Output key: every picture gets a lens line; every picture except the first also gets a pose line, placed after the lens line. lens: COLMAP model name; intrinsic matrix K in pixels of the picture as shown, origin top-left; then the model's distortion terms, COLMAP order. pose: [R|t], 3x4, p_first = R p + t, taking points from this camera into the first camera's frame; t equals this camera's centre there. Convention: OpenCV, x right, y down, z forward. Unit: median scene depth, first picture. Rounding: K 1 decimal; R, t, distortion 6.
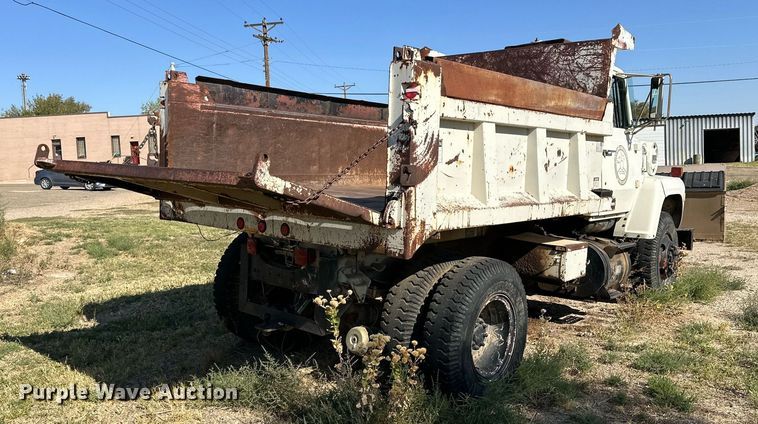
lens RADIAL K [[606.7, 0, 376.8], [0, 606.7, 208.3], [0, 0, 1]] dist [0.071297, -0.020936]
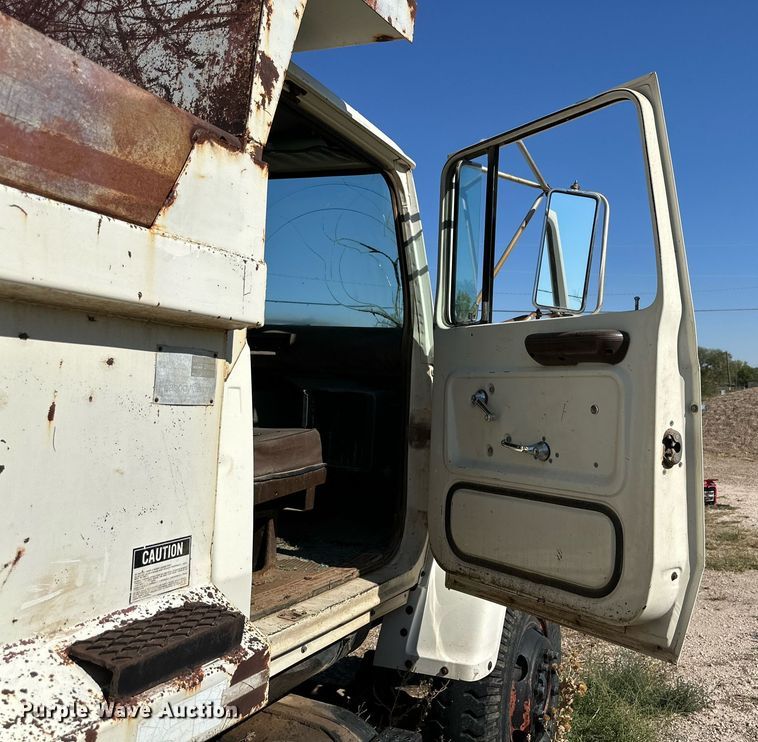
lens RADIAL K [[668.8, 0, 382.2], [0, 668.8, 373.1], [0, 0, 1]] dist [0.048357, 0.004125]
pose [[0.979098, 0.033584, 0.200596, 0.446089], [-0.014985, 0.995504, -0.093529, -0.097291], [-0.202835, 0.088569, 0.975199, 0.916083]]
